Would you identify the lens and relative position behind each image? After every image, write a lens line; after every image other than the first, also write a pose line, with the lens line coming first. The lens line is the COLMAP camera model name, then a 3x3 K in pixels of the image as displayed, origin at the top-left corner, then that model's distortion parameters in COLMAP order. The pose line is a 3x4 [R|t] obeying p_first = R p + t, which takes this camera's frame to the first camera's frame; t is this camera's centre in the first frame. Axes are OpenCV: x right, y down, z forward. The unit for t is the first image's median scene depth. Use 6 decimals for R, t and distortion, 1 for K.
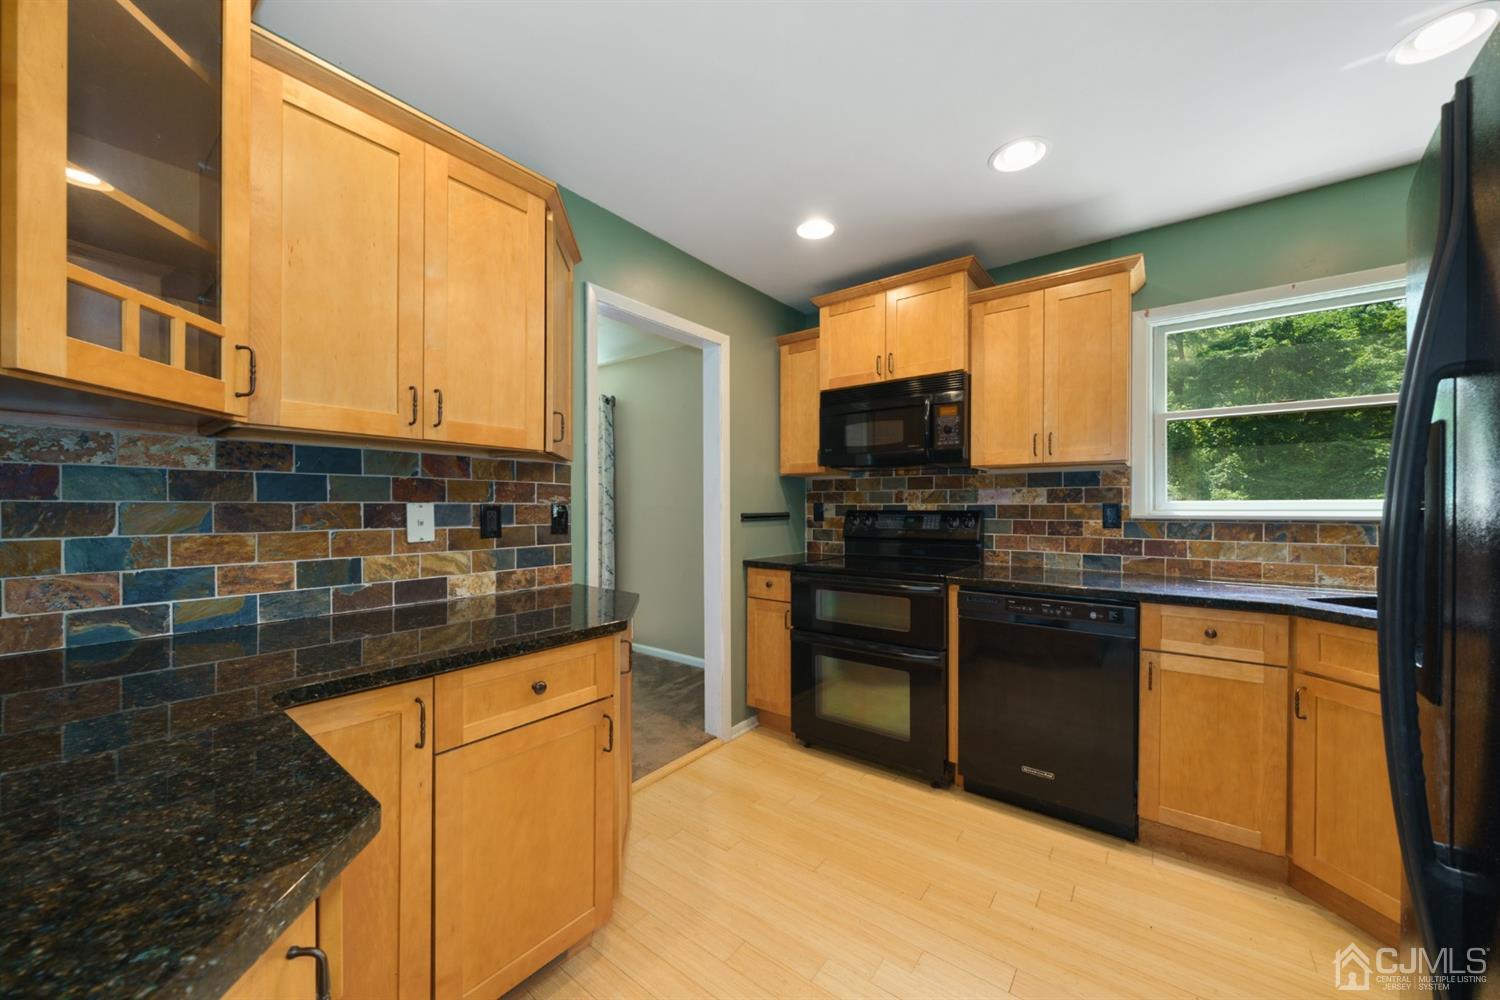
lens RADIAL K [[558.7, 0, 750.0], [0, 558.7, 500.0], [0, 0, 1]] dist [-0.002362, -0.000065]
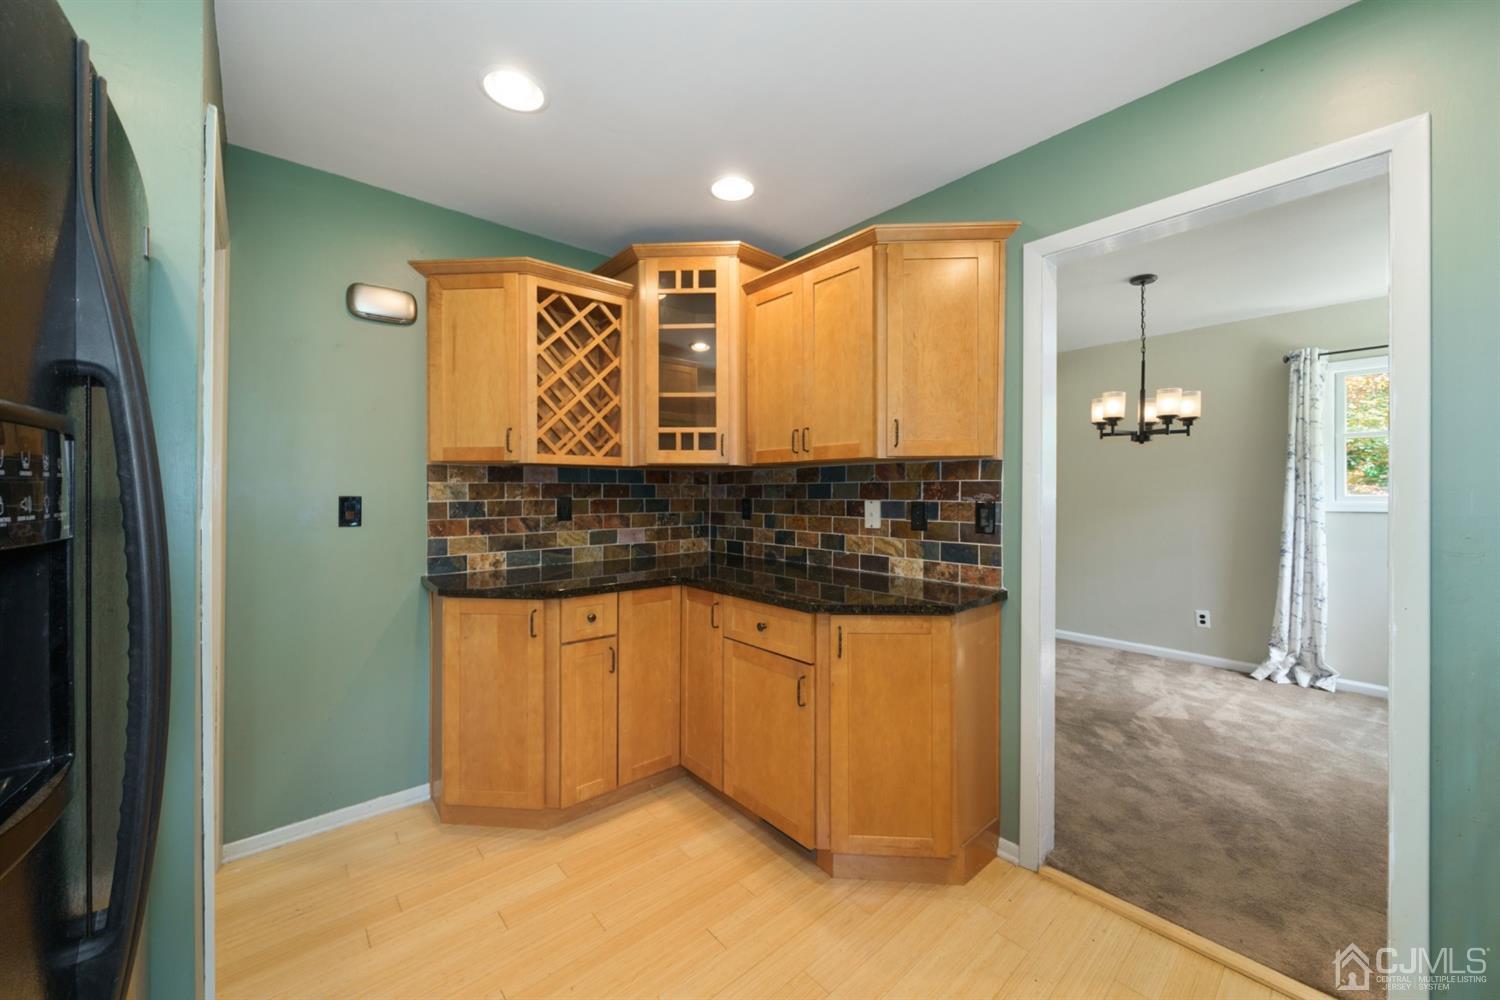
lens RADIAL K [[558.7, 0, 750.0], [0, 558.7, 500.0], [0, 0, 1]] dist [-0.002362, -0.000065]
pose [[-0.220974, 0.011542, -0.975211, 0.784135], [0.012021, 0.999886, 0.009110, -0.011090], [0.975206, -0.009710, -0.221088, 0.954179]]
